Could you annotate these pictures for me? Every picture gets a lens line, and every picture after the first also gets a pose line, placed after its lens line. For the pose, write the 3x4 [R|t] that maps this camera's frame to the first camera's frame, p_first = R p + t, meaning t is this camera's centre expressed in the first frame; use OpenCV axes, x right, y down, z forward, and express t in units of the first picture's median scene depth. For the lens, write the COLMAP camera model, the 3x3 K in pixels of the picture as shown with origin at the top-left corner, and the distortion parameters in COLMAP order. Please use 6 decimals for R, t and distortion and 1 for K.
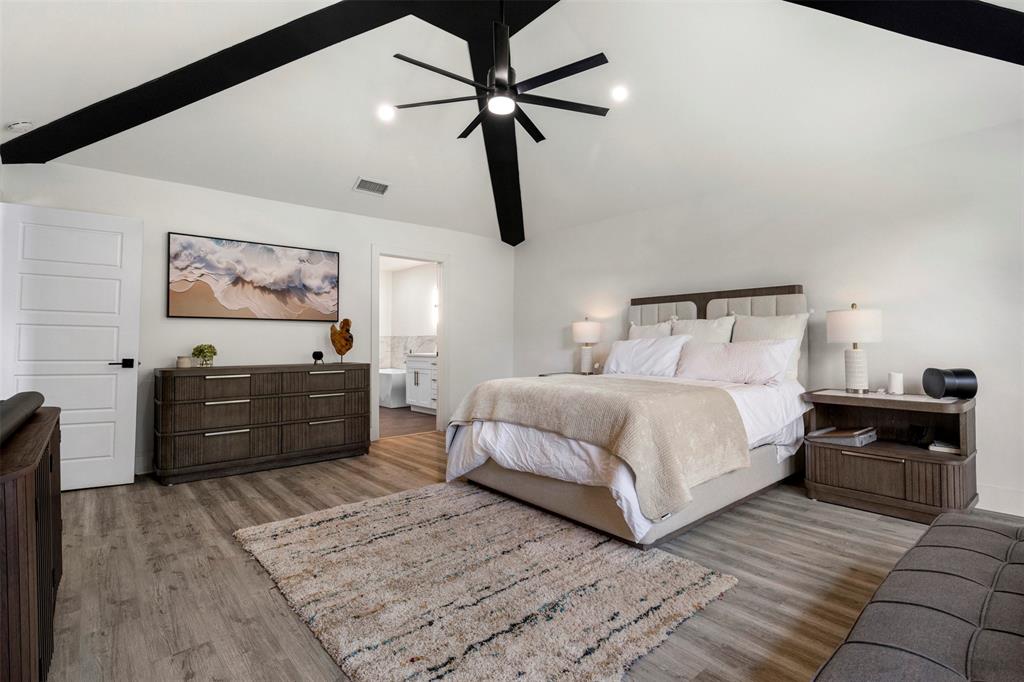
lens RADIAL K [[484.3, 0, 512.0], [0, 484.3, 341.0], [0, 0, 1]] dist [0.001077, 0.000662]
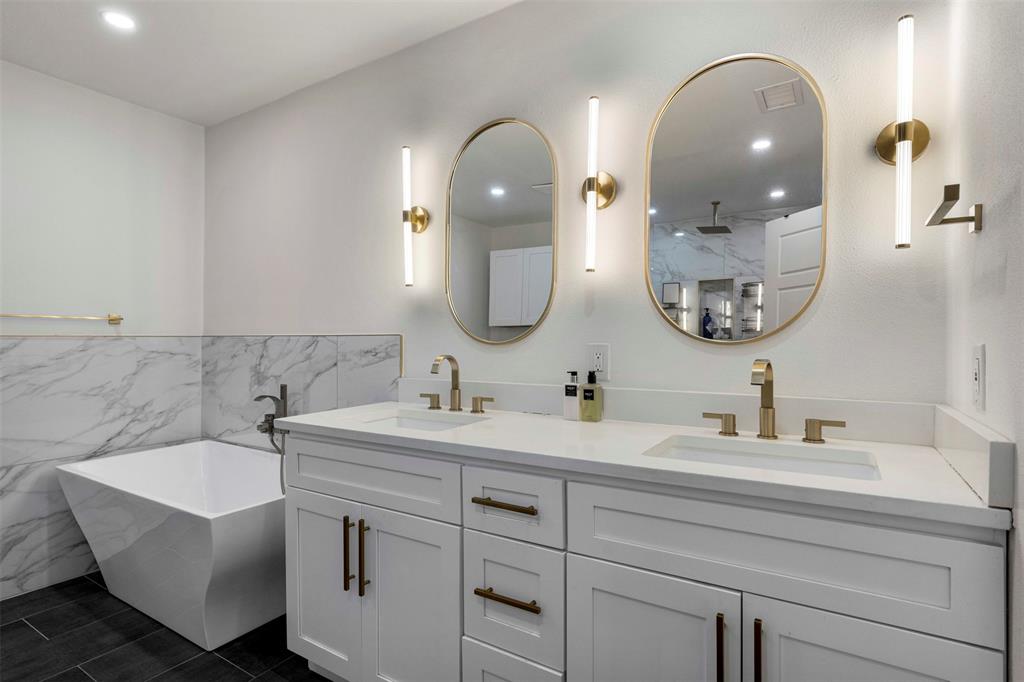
lens RADIAL K [[528.2, 0, 512.0], [0, 528.2, 341.0], [0, 0, 1]] dist [0.003995, 0.000388]
pose [[0.956728, 0.004012, 0.290956, -0.180990], [-0.006614, 0.999946, 0.007961, -0.011304], [-0.290908, -0.009541, 0.956703, 0.702263]]
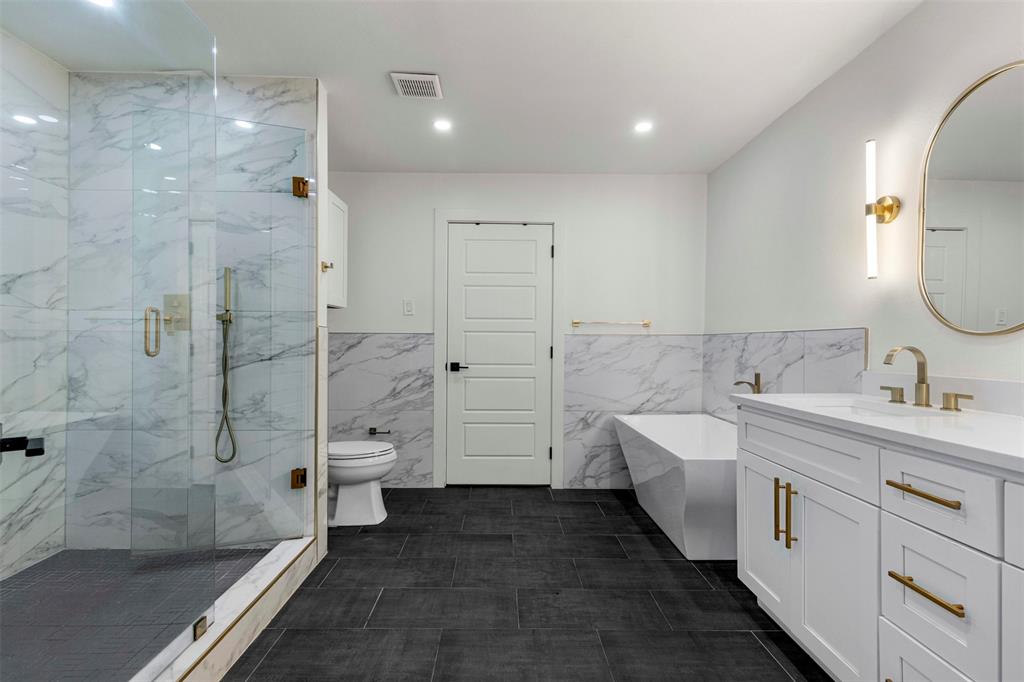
lens RADIAL K [[475.3, 0, 512.0], [0, 475.3, 341.0], [0, 0, 1]] dist [-0.001452, -0.000292]
pose [[0.775497, 0.004120, -0.631338, -0.140384], [-0.004175, 0.999990, 0.001397, -0.004226], [0.631338, 0.001552, 0.775506, 0.670922]]
